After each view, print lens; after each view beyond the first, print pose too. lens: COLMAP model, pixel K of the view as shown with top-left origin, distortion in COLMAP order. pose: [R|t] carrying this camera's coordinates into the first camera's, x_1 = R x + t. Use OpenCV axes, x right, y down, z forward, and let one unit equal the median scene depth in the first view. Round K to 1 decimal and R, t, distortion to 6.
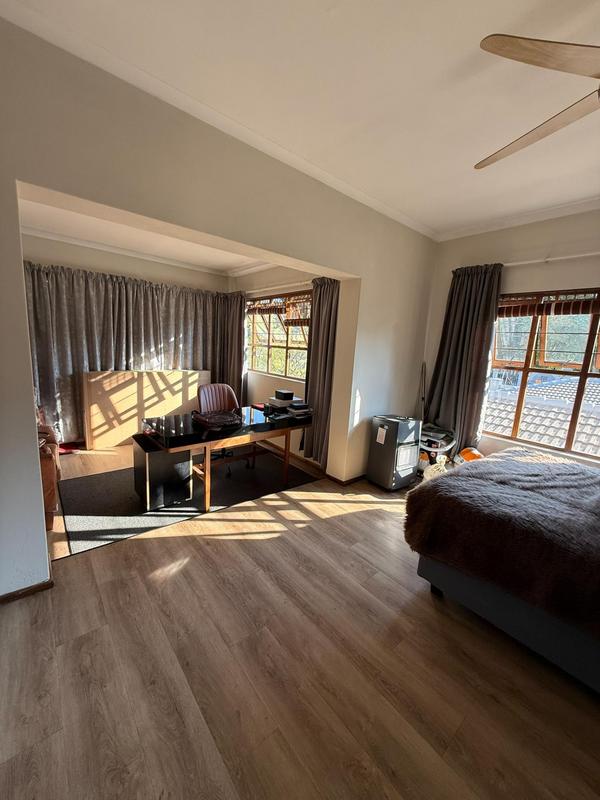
lens RADIAL K [[316.7, 0, 300.5], [0, 316.7, 397.8], [0, 0, 1]] dist [-0.001039, 0.000153]
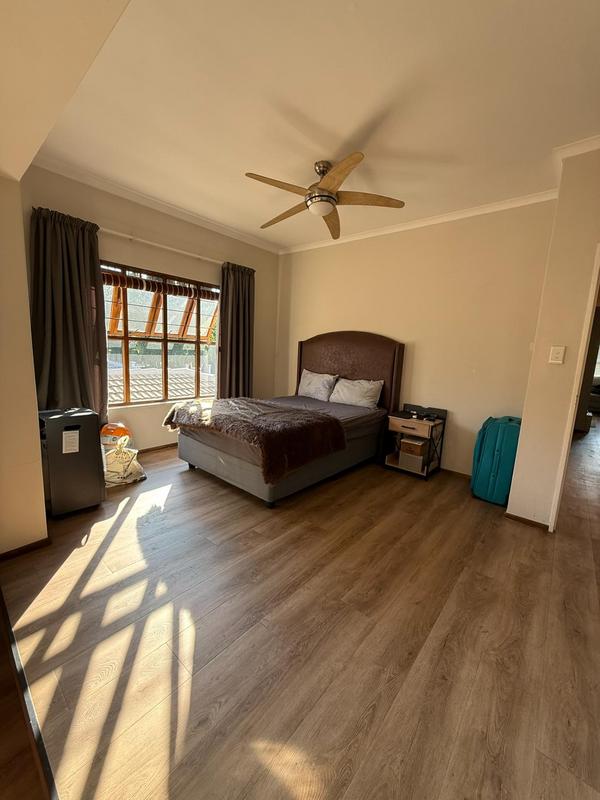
lens RADIAL K [[319.1, 0, 299.2], [0, 319.1, 390.5], [0, 0, 1]] dist [0.019339, -0.000137]
pose [[-0.154098, -0.200024, 0.967597, -0.494452], [0.104137, 0.970552, 0.217219, -0.093034], [-0.982552, 0.134236, -0.128731, 0.601782]]
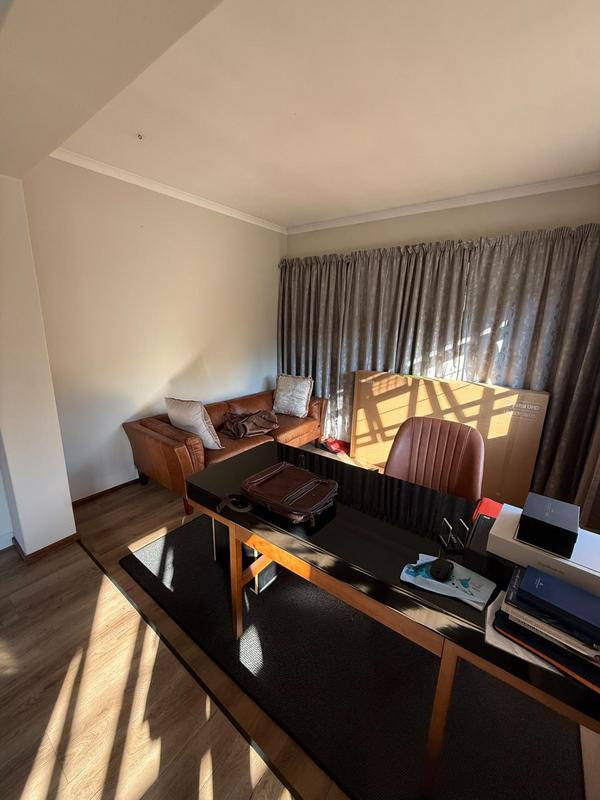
lens RADIAL K [[316.7, 0, 300.5], [0, 316.7, 397.8], [0, 0, 1]] dist [-0.001039, 0.000153]
pose [[0.214295, 0.180507, -0.959945, 0.176462], [-0.177716, 0.973578, 0.143397, -0.138940], [0.960466, 0.139869, 0.240712, 0.862474]]
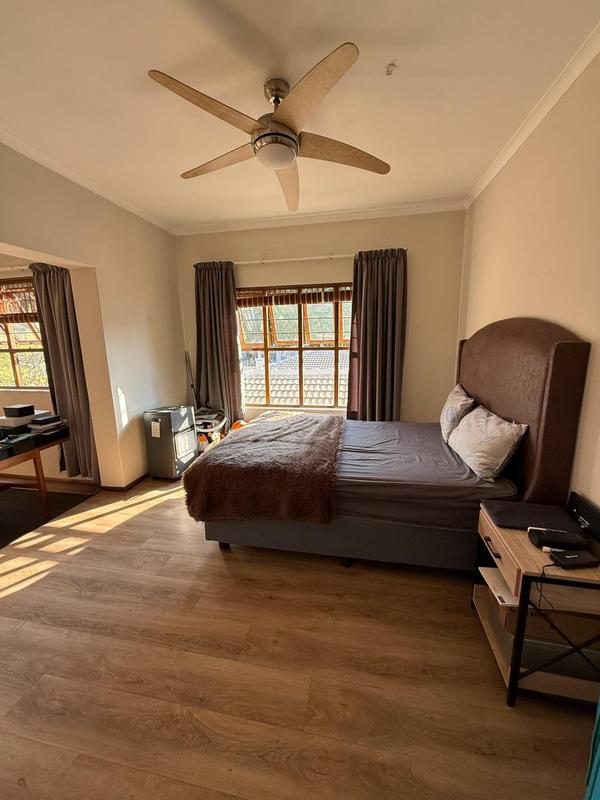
lens RADIAL K [[316.7, 0, 300.5], [0, 316.7, 397.8], [0, 0, 1]] dist [-0.001039, 0.000153]
pose [[0.775182, -0.189355, 0.602692, 0.027527], [0.169637, 0.981375, 0.090143, 0.009536], [-0.608536, 0.032361, 0.792866, -0.070661]]
